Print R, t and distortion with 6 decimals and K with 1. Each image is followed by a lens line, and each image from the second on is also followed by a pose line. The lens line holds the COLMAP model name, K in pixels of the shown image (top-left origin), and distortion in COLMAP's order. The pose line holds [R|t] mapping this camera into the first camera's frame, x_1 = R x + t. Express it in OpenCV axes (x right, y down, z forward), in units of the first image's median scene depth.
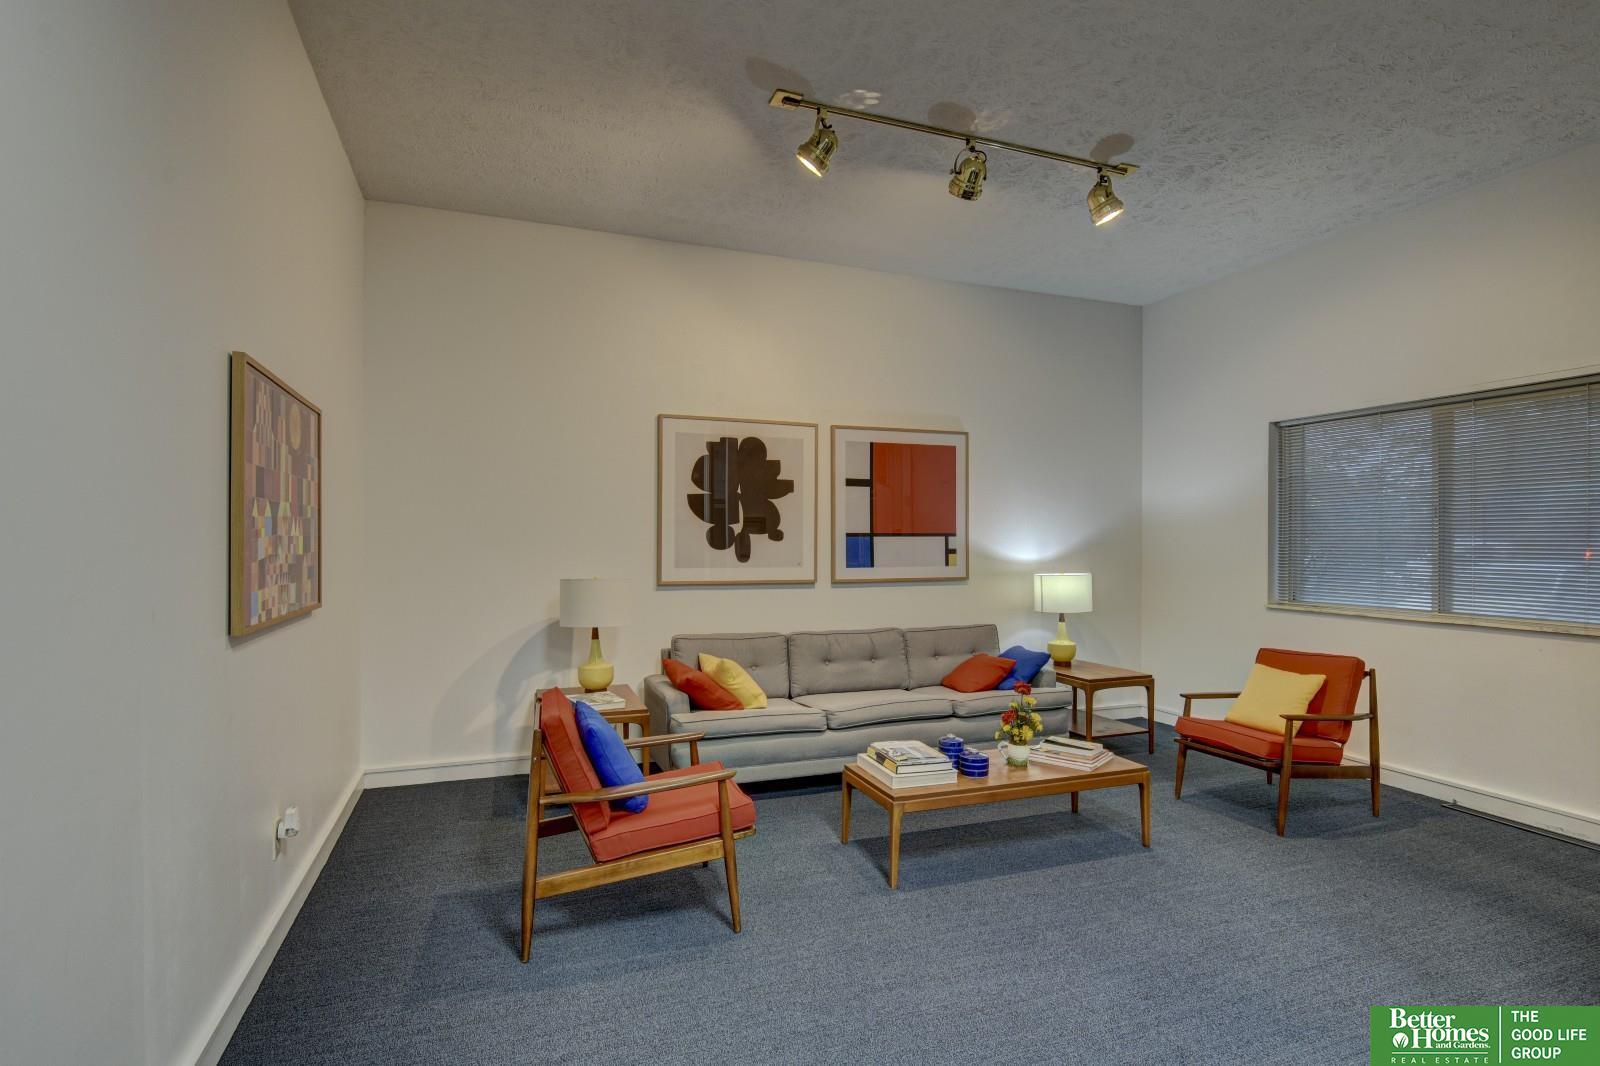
lens RADIAL K [[784.4, 0, 797.6], [0, 784.4, 540.6], [0, 0, 1]] dist [-0.001133, -0.004427]
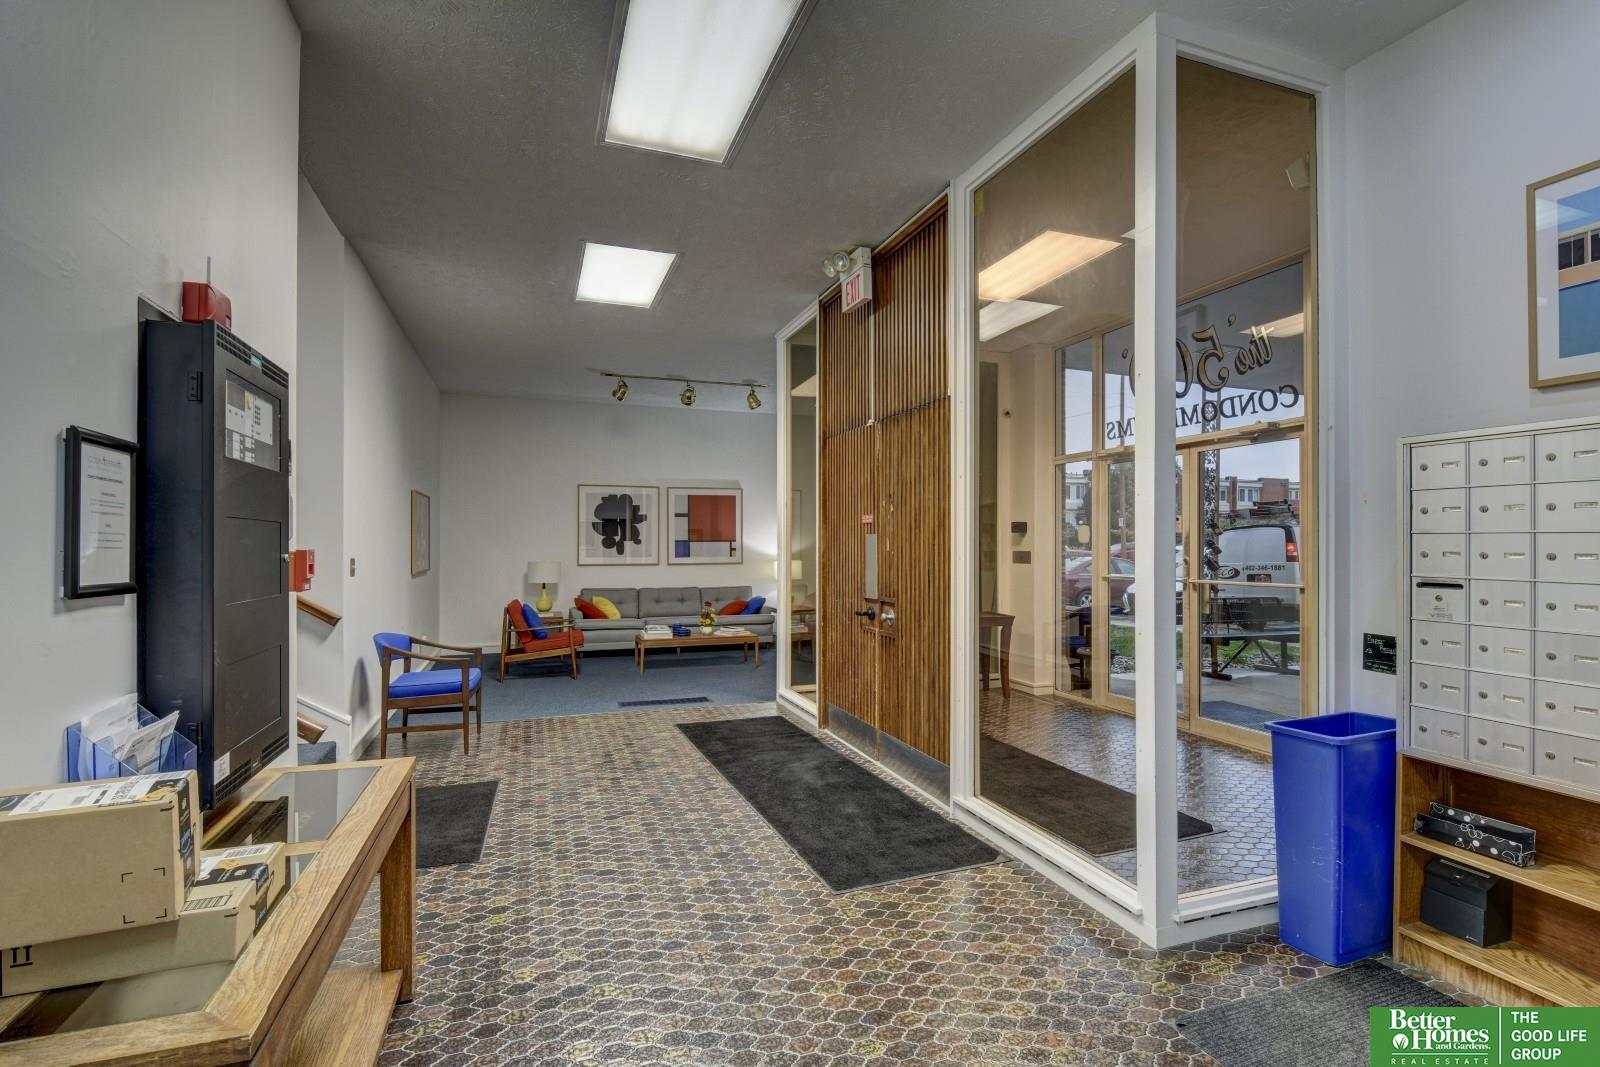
lens RADIAL K [[784.4, 0, 807.8], [0, 784.4, 533.2], [0, 0, 1]] dist [-0.001133, -0.004427]
pose [[0.999565, -0.001642, -0.029450, 0.484293], [0.001357, 0.999952, -0.009697, -0.008142], [0.029465, 0.009653, 0.999519, -1.049217]]
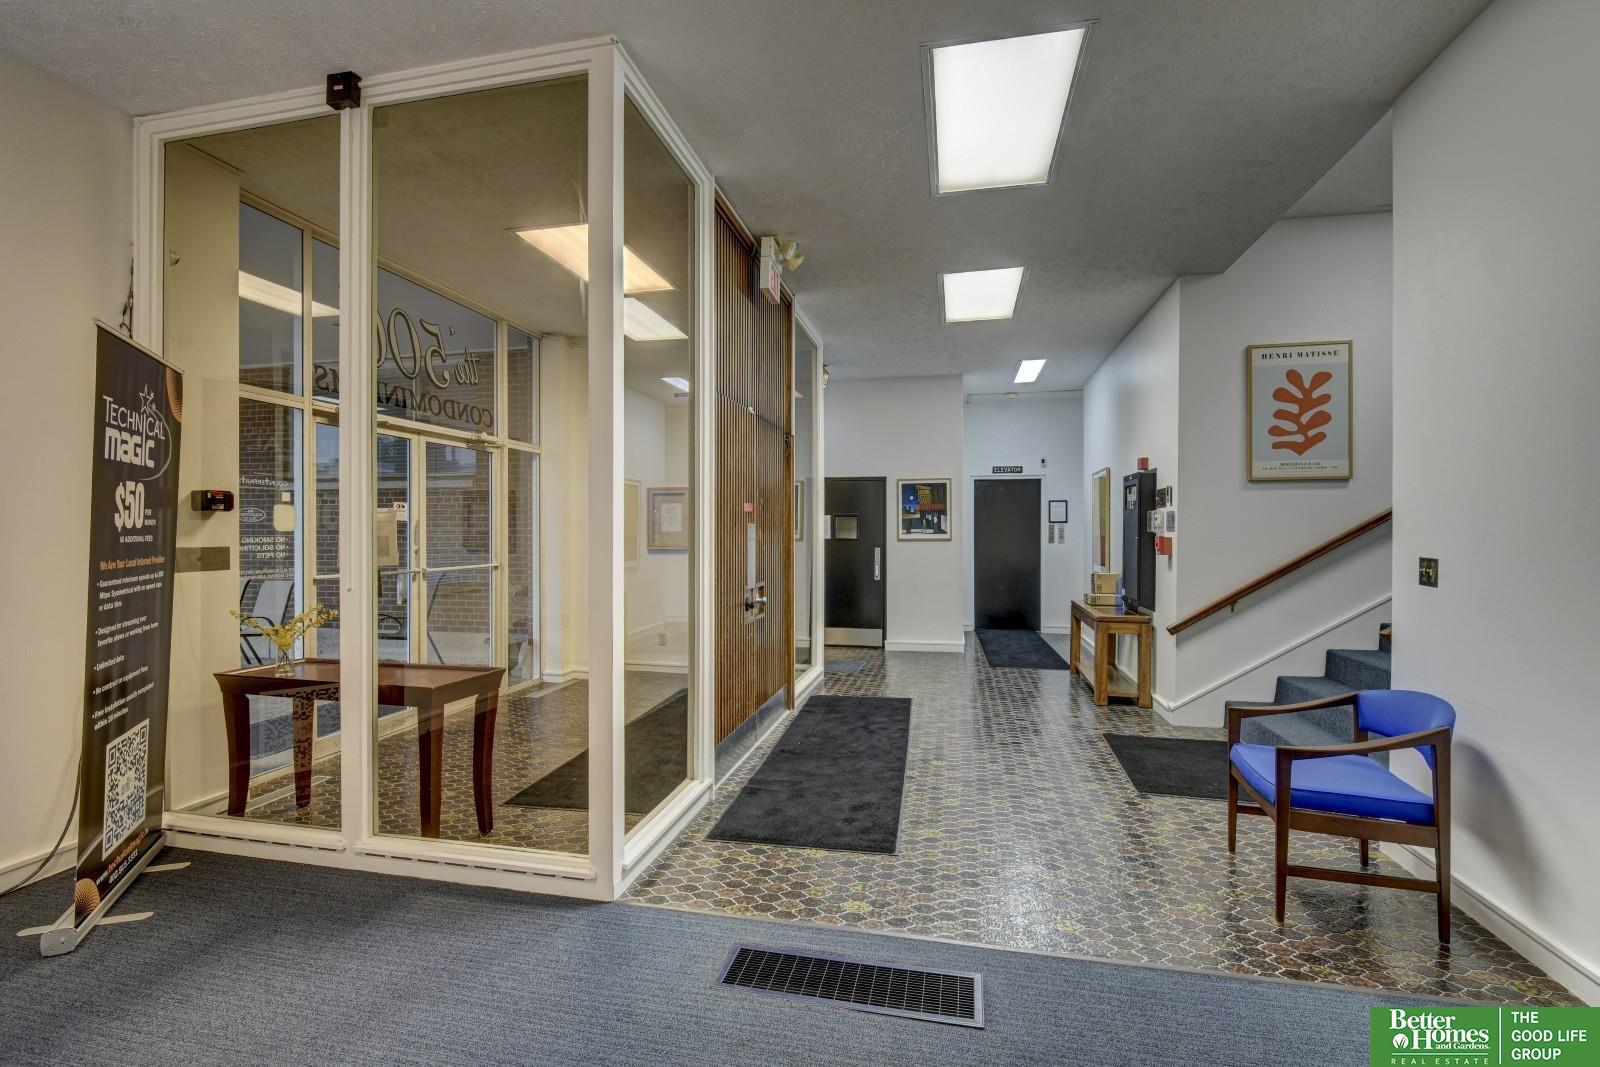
lens RADIAL K [[732.1, 0, 797.9], [0, 732.1, 536.3], [0, 0, 1]] dist [0.004196, -0.003968]
pose [[-0.837143, -0.004057, 0.546968, -0.326094], [-0.005299, 0.999986, -0.000693, 0.004783], [-0.546958, -0.003479, -0.837153, 1.750262]]
